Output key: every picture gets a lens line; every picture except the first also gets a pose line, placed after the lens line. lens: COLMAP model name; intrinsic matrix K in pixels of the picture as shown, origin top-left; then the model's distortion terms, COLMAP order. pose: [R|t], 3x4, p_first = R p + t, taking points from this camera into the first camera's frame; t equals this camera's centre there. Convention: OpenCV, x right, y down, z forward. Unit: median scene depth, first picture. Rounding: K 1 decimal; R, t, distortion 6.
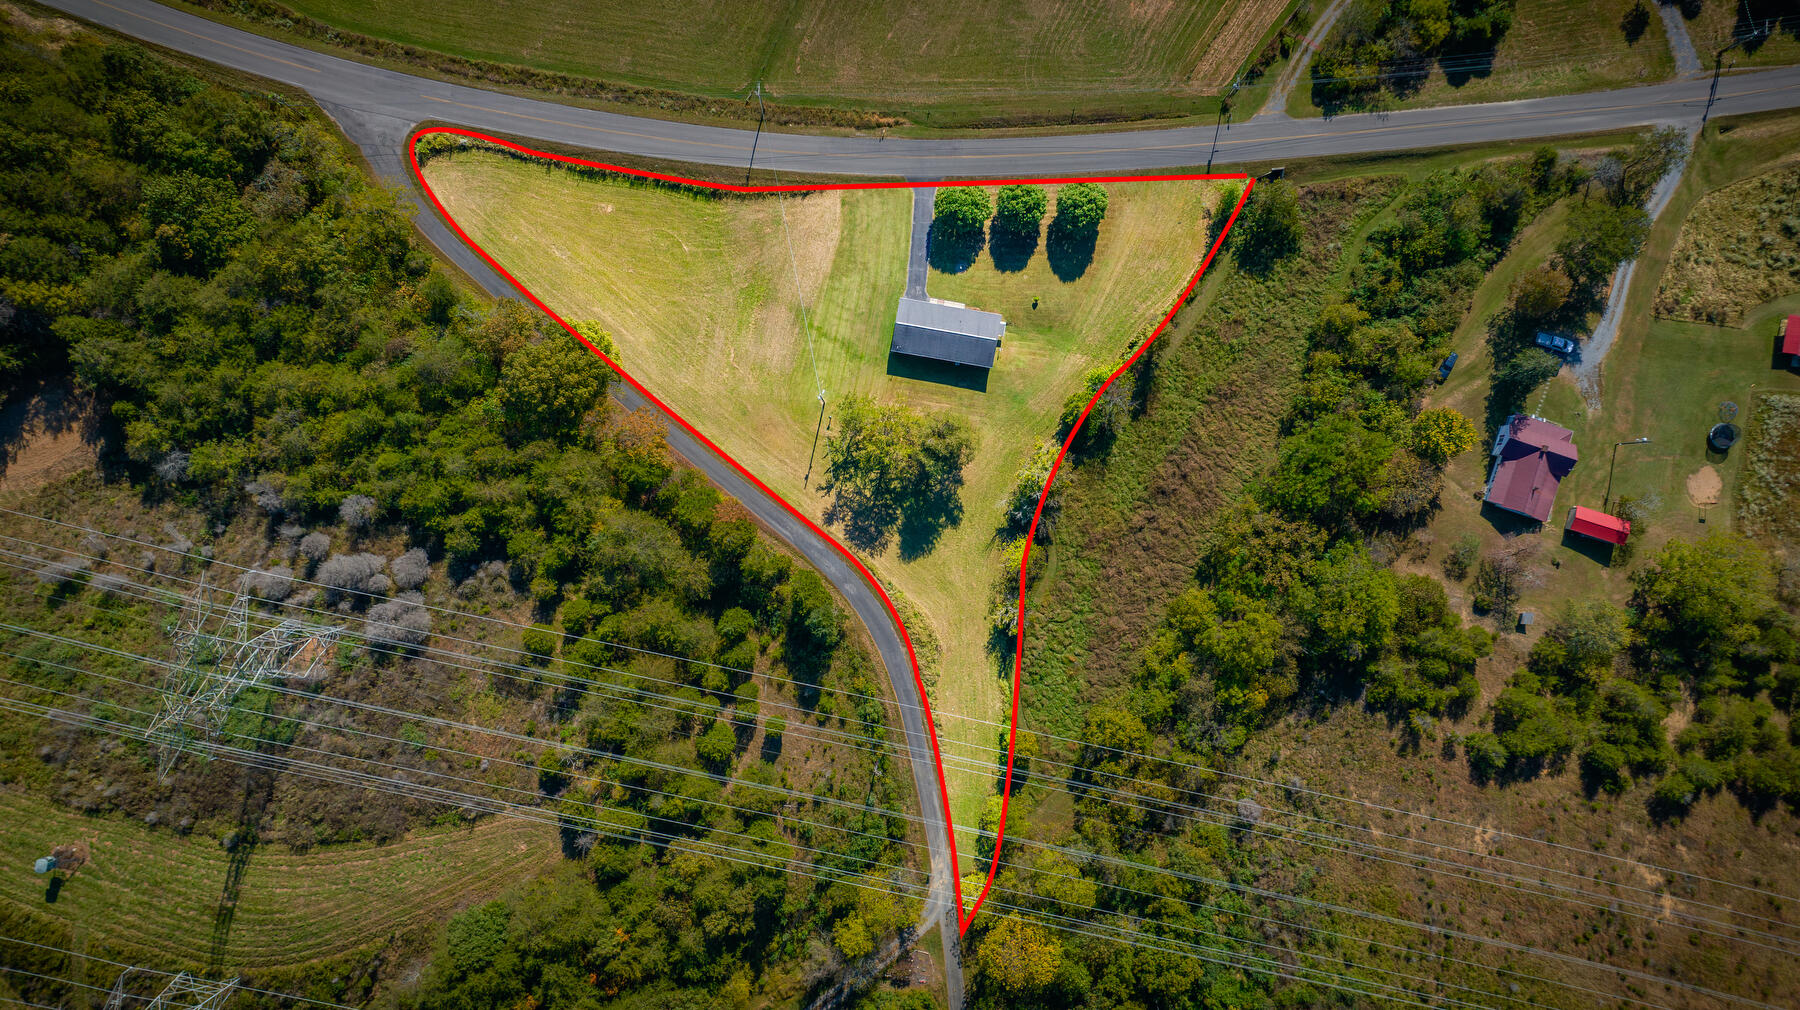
lens RADIAL K [[1275.4, 0, 906.7], [0, 1275.4, 498.4], [0, 0, 1]] dist [-0.037811, 0.041907]
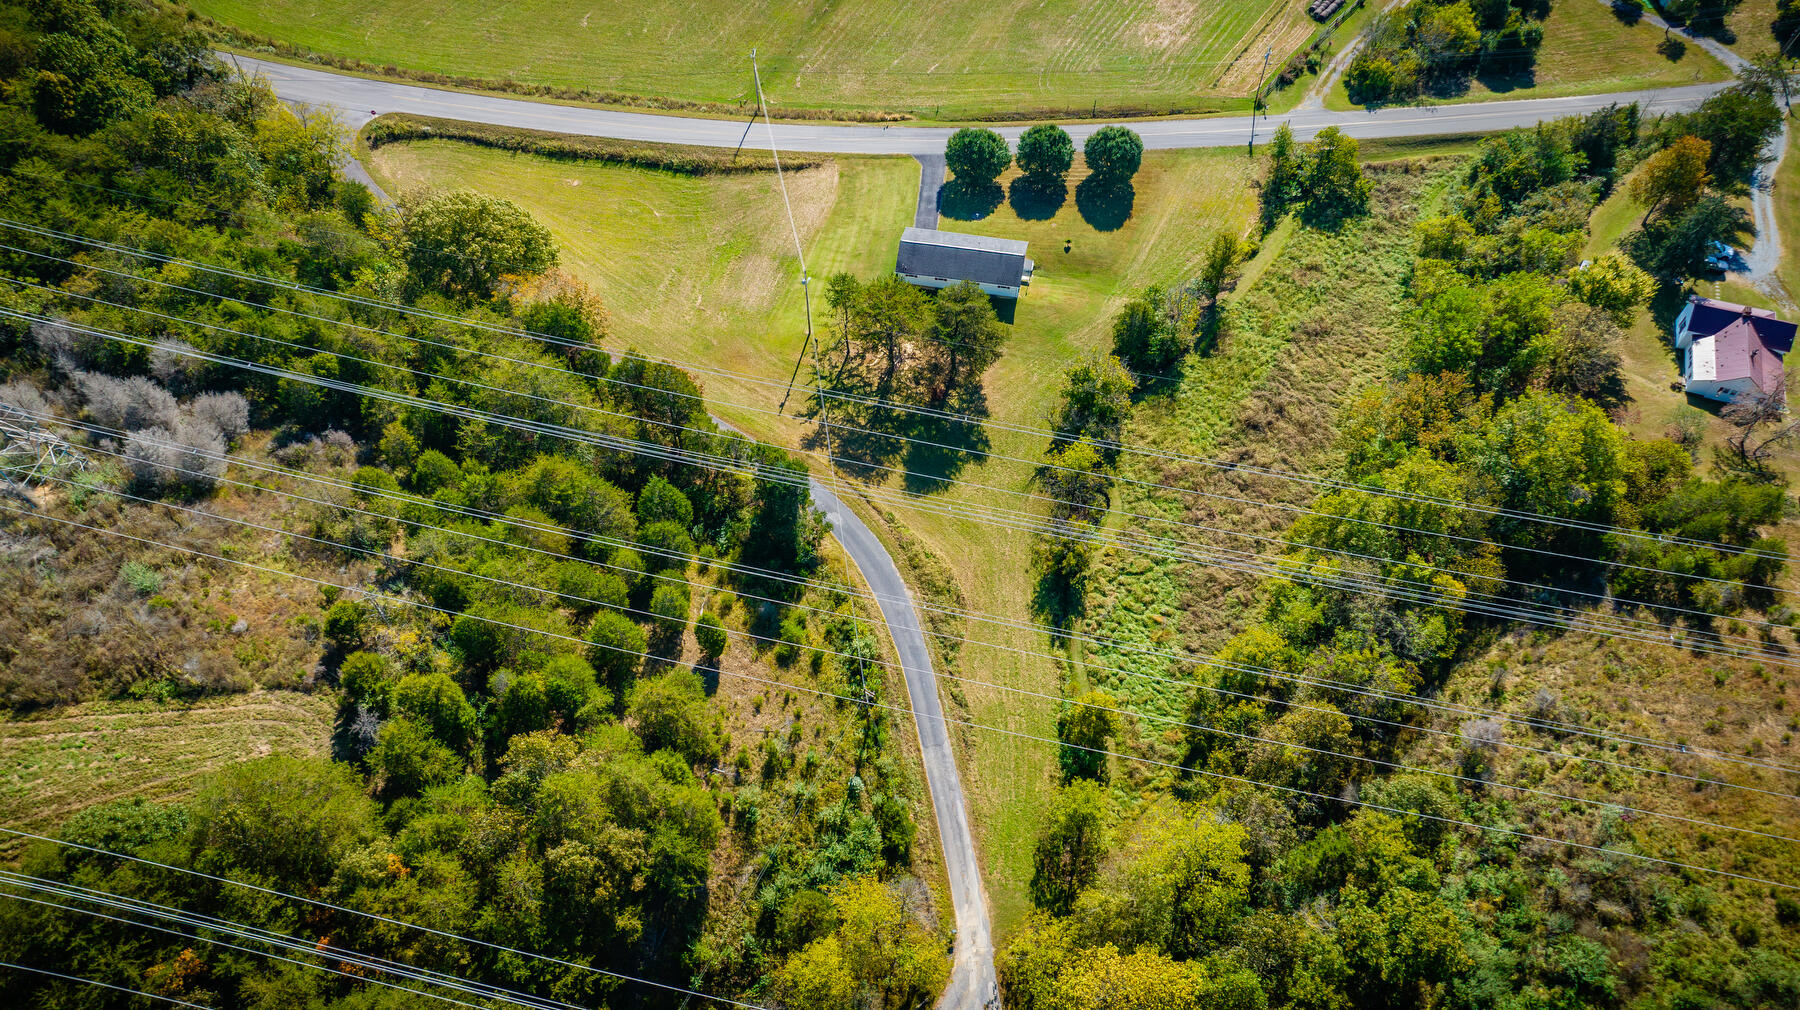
lens RADIAL K [[1275.4, 0, 906.2], [0, 1275.4, 505.2], [0, 0, 1]] dist [-0.037811, 0.041907]
pose [[0.999995, 0.003194, -0.000353, -0.004299], [-0.002840, 0.826977, -0.562229, 0.457750], [-0.001504, 0.562227, 0.826981, 0.405207]]
